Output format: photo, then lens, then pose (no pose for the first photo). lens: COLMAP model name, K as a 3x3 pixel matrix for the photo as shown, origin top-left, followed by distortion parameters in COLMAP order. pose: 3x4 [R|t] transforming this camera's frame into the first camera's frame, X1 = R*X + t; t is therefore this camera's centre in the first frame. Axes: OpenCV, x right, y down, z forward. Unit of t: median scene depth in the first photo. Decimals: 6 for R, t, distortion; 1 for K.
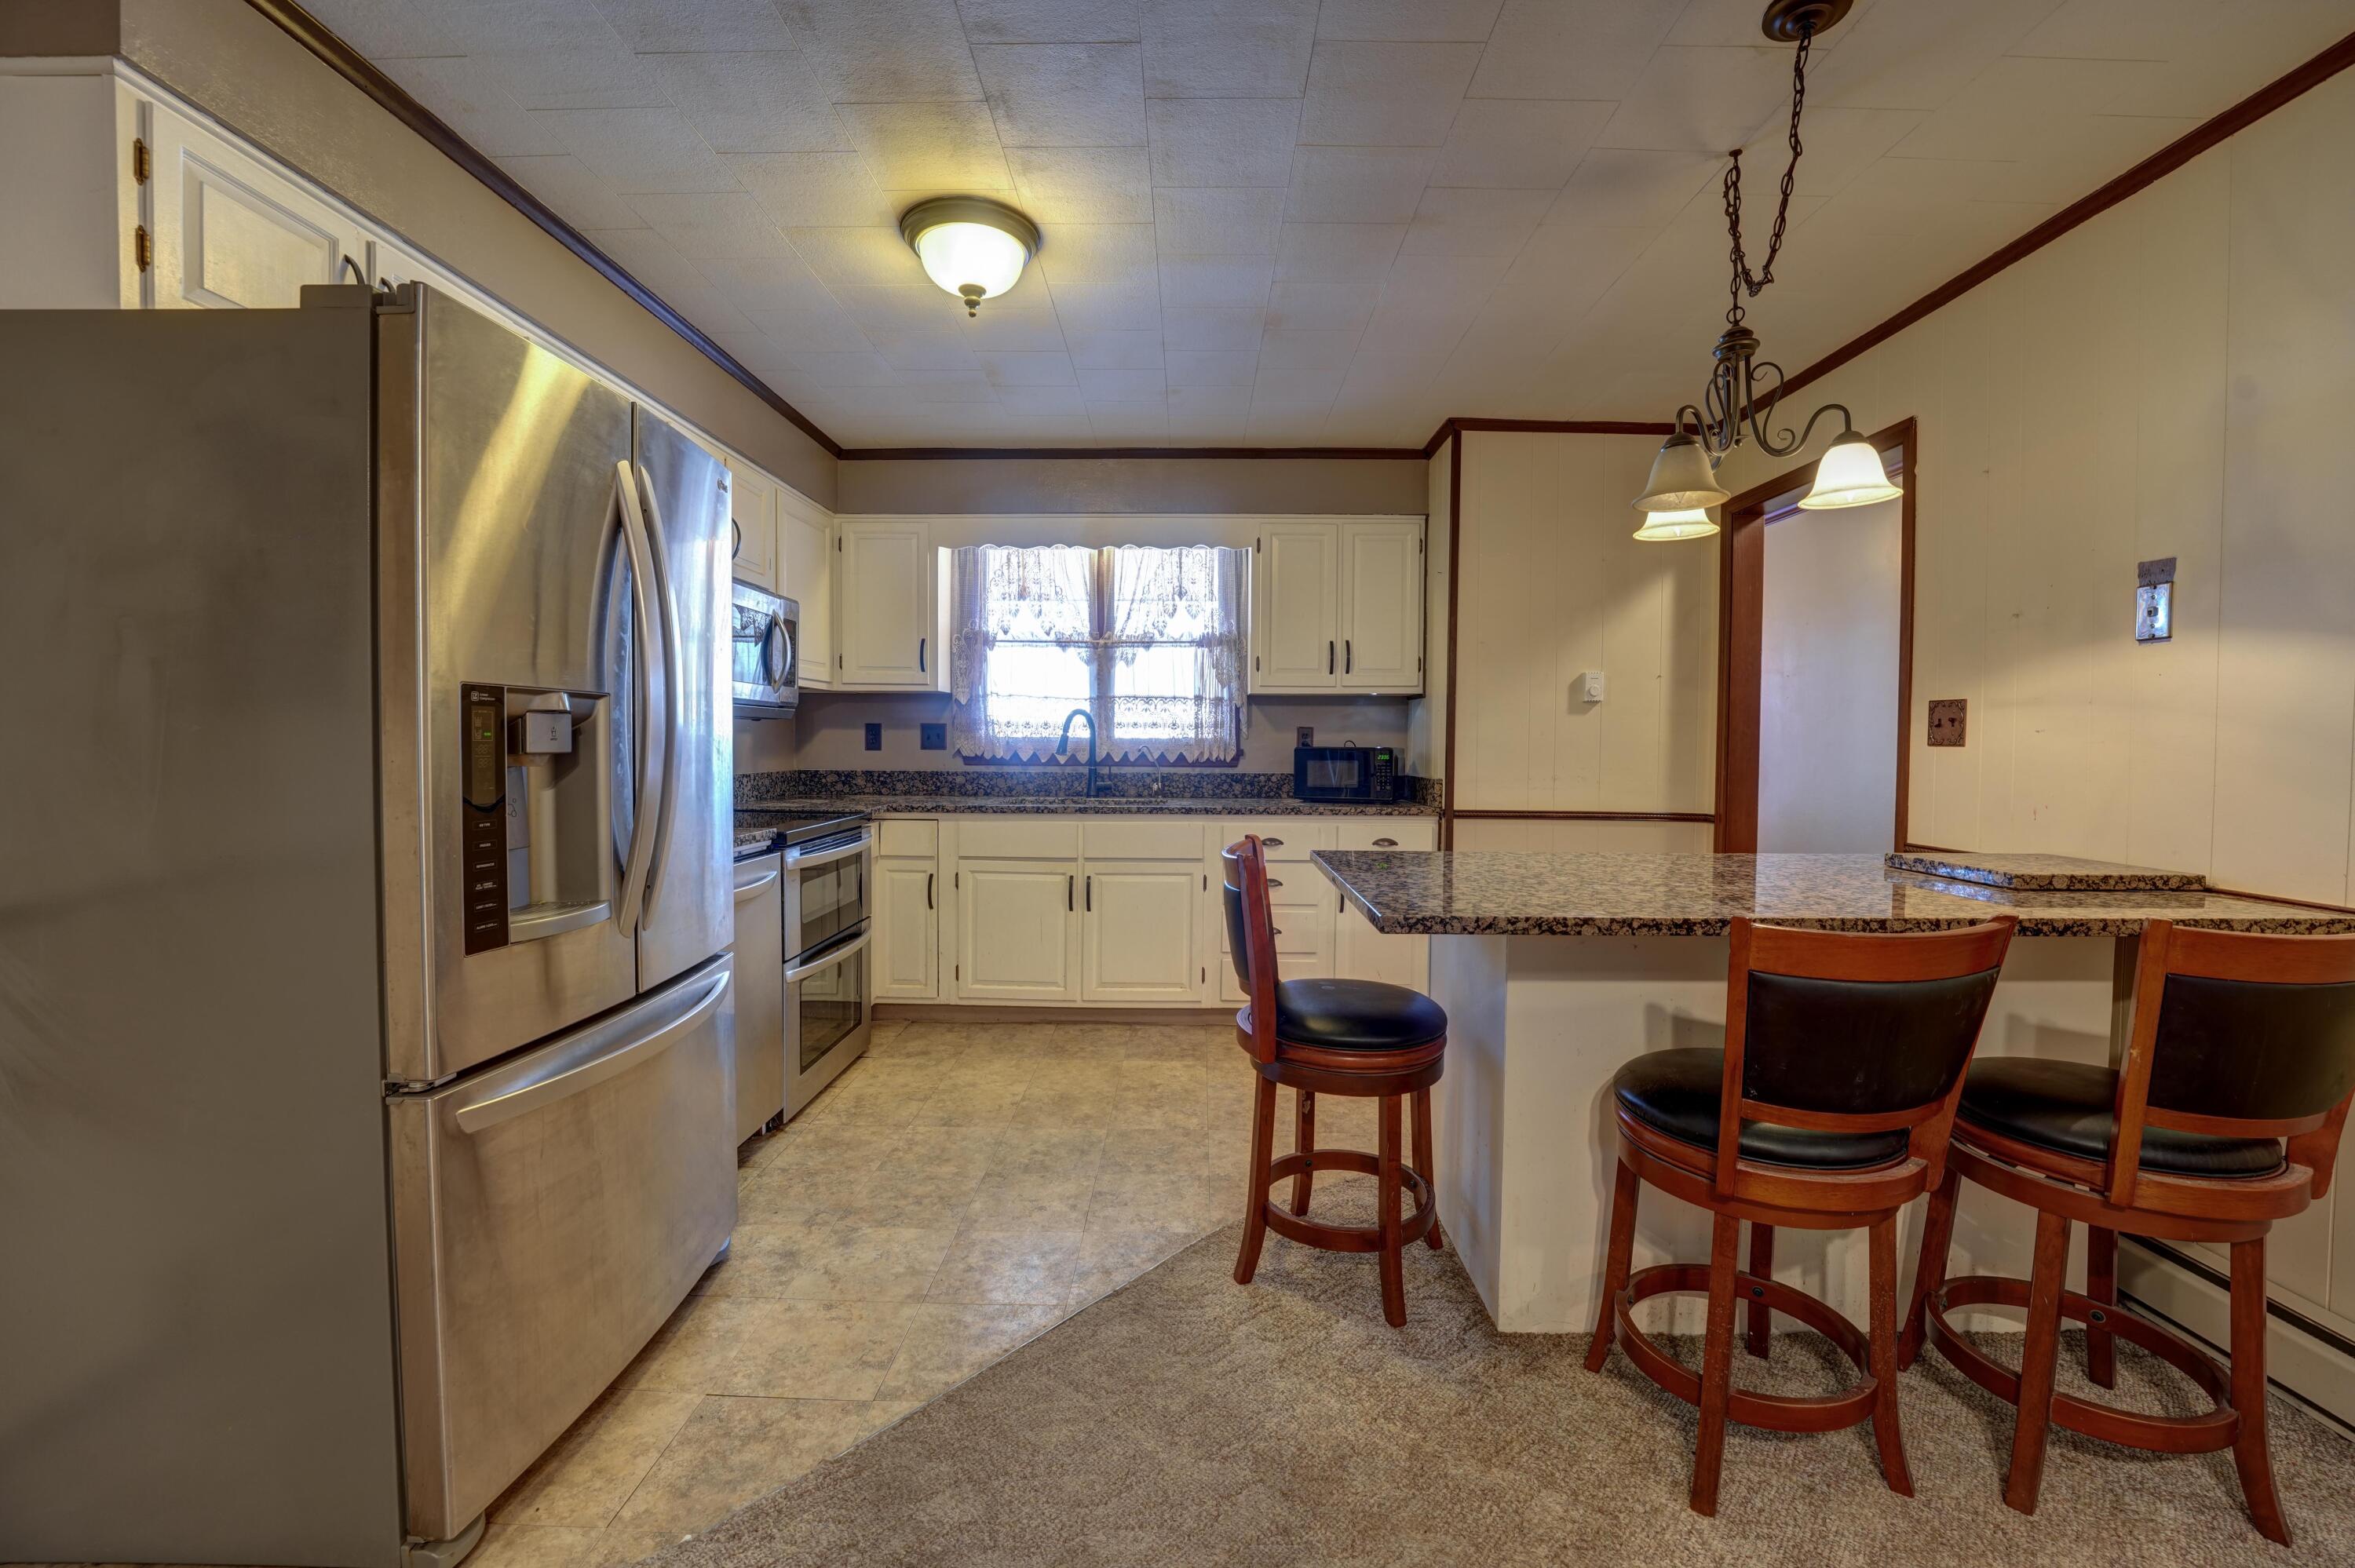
lens RADIAL K [[977.6, 0, 1183.9], [0, 977.6, 774.5], [0, 0, 1]] dist [-0.022230, 0.000241]
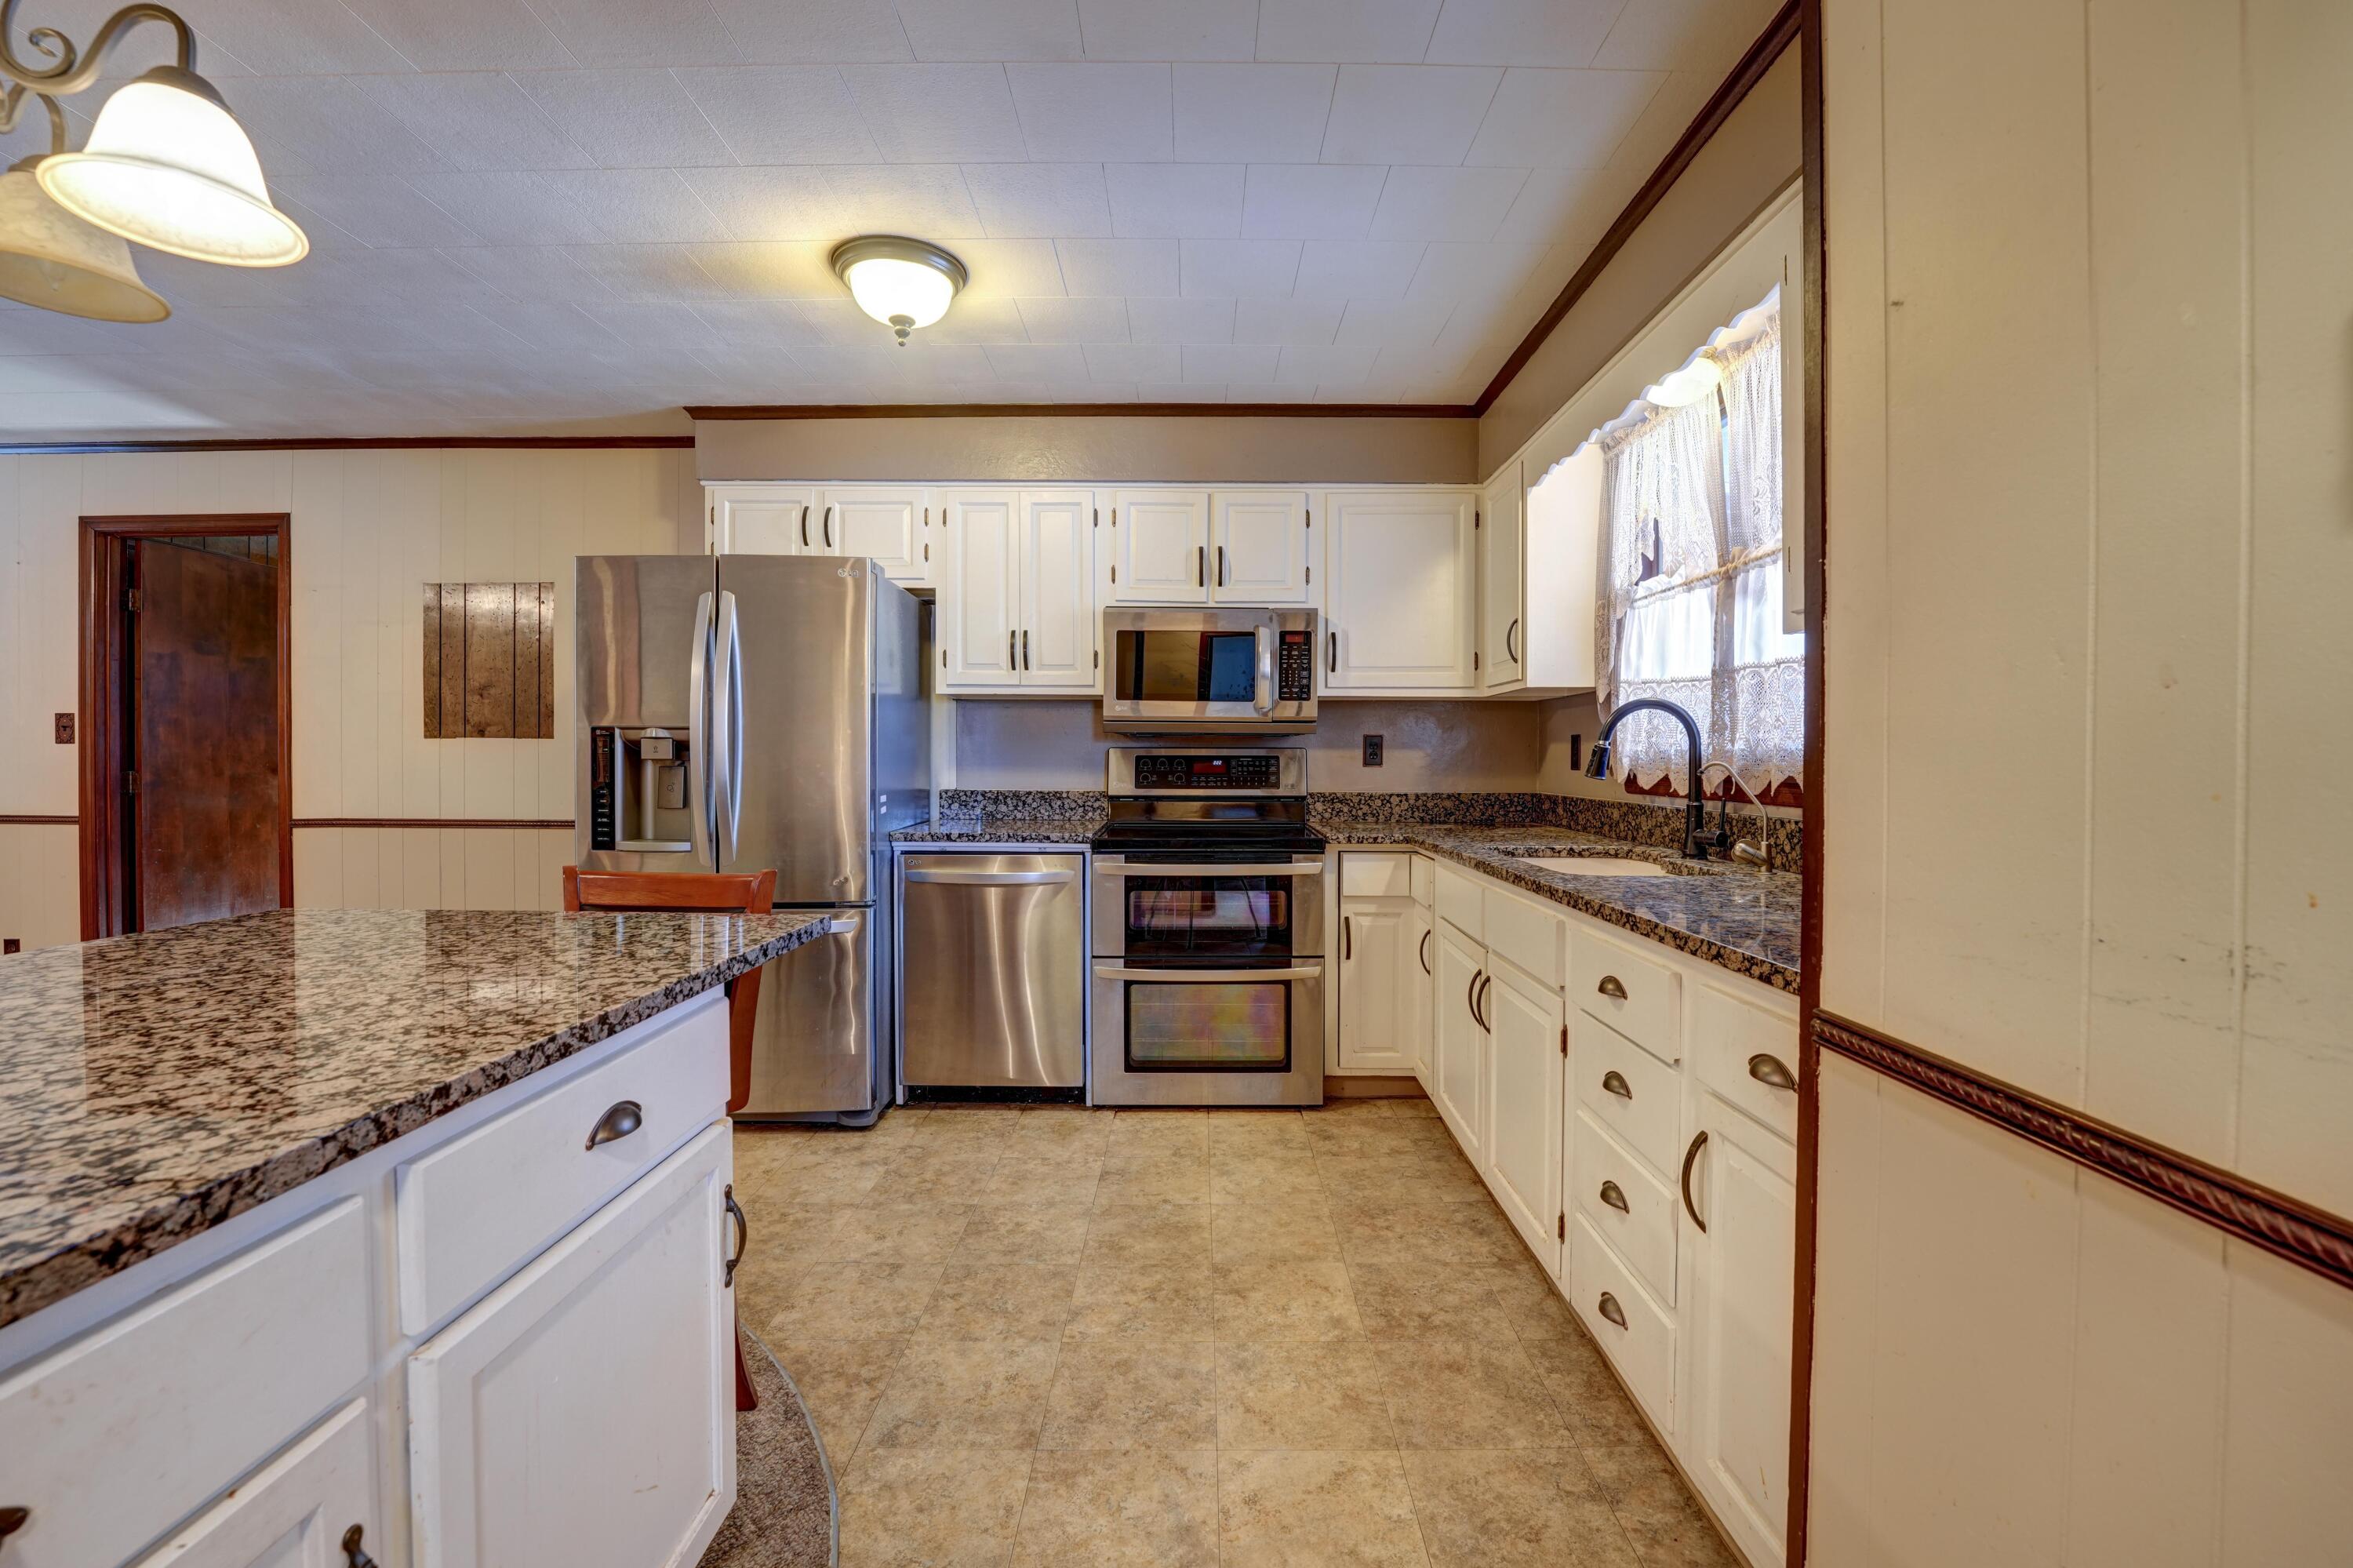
lens RADIAL K [[976.9, 0, 1182.9], [0, 976.9, 774.5], [0, 0, 1]] dist [-0.022230, 0.000241]
pose [[0.001768, 0.007901, -0.999967, 0.833447], [-0.037781, 0.999255, 0.007828, -0.030195], [0.999284, 0.037766, 0.002065, 1.321125]]
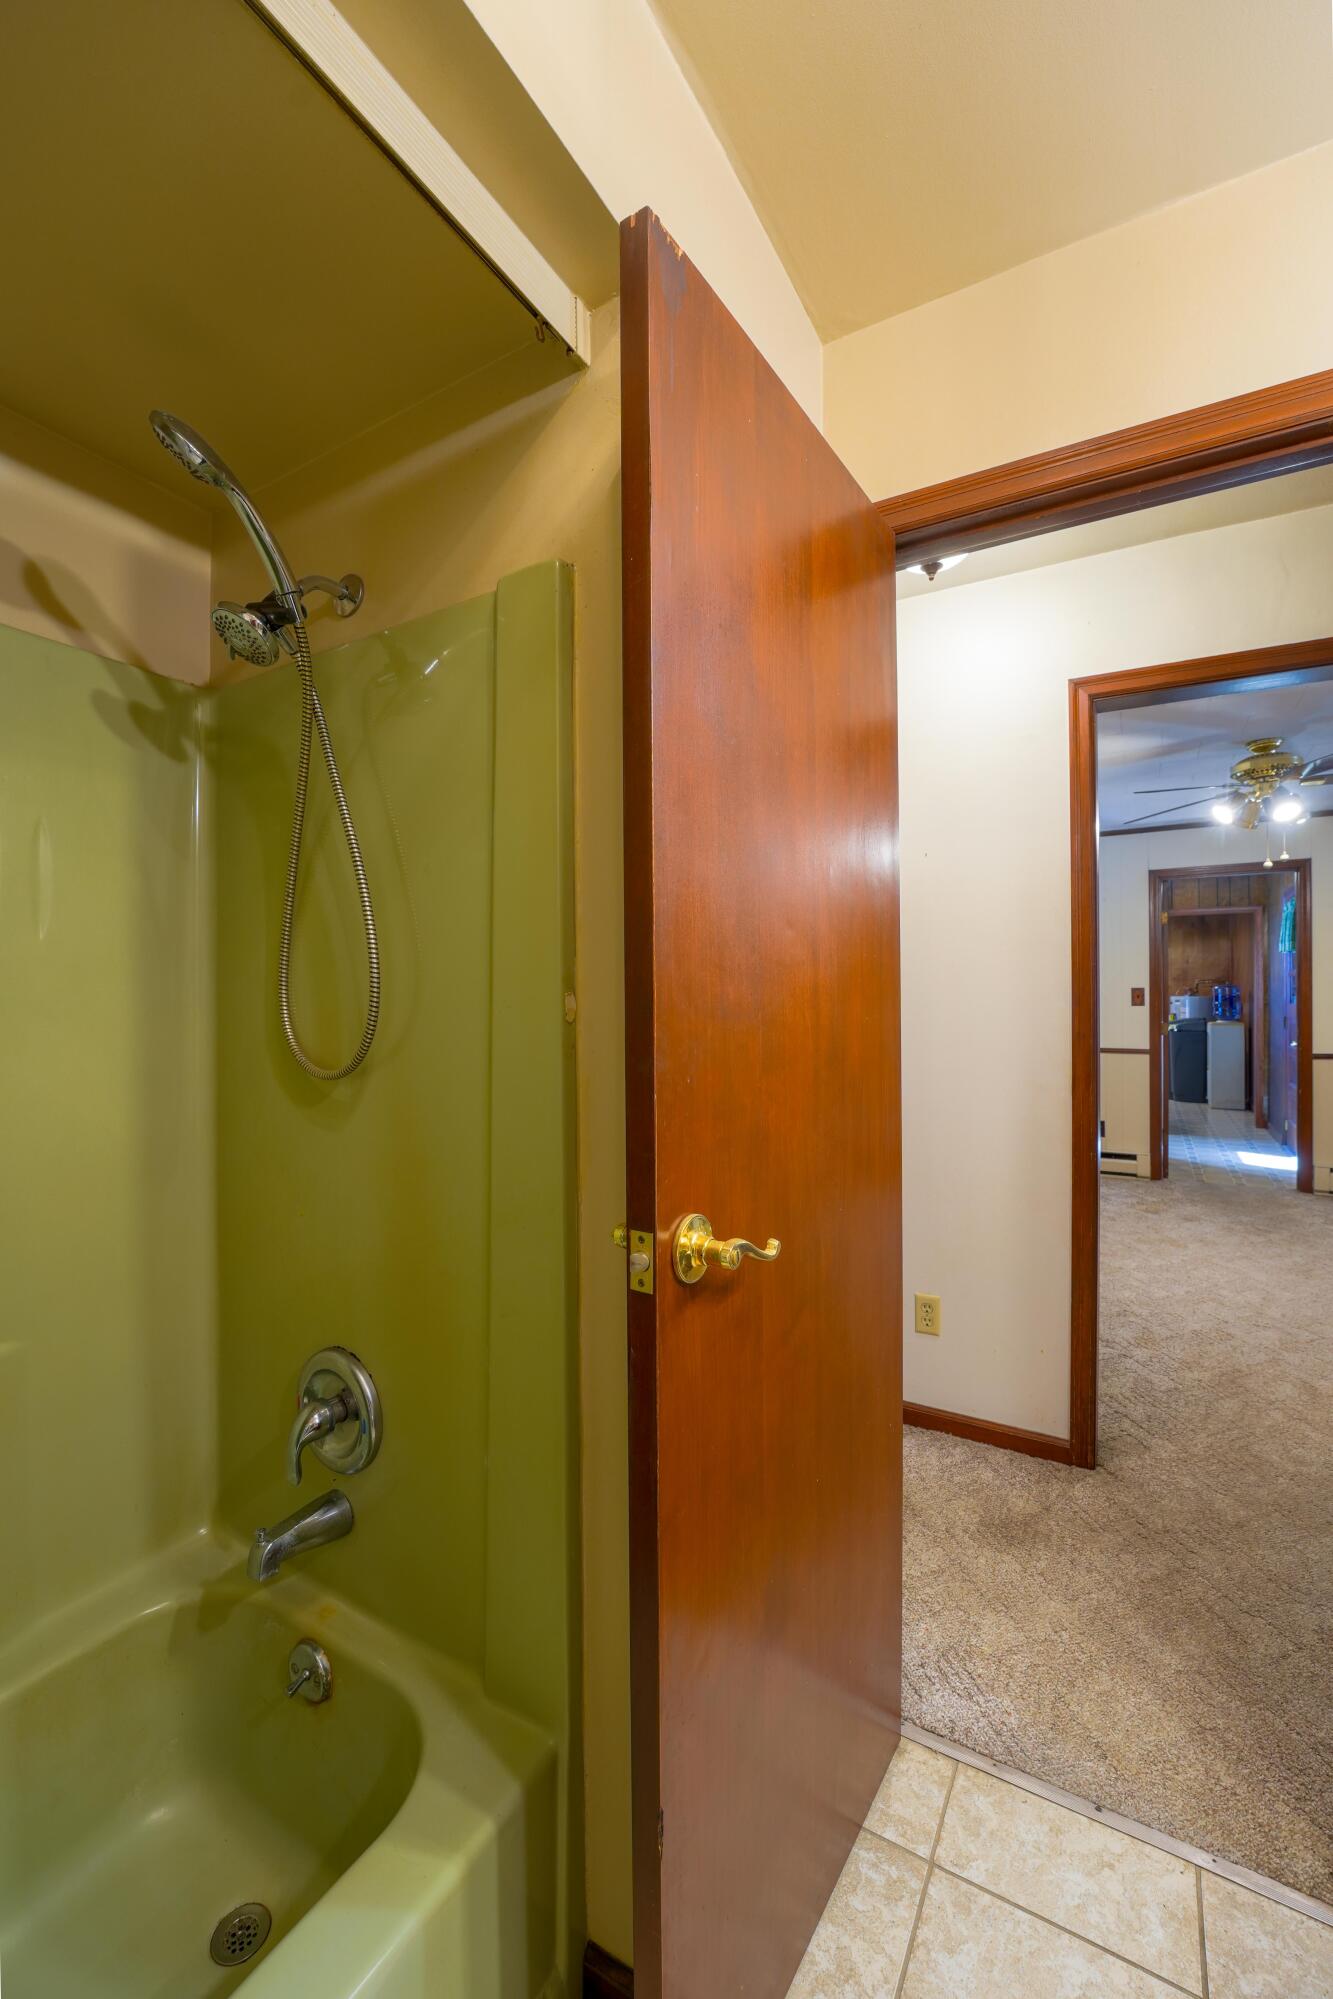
lens RADIAL K [[829.9, 0, 672.8], [0, 829.9, 998.3], [0, 0, 1]] dist [-0.022230, 0.000241]
pose [[-0.492358, -0.001322, -0.870392, 1.929345], [-0.024180, 0.999634, 0.012160, -0.016098], [0.870057, 0.027033, -0.492210, -0.601576]]
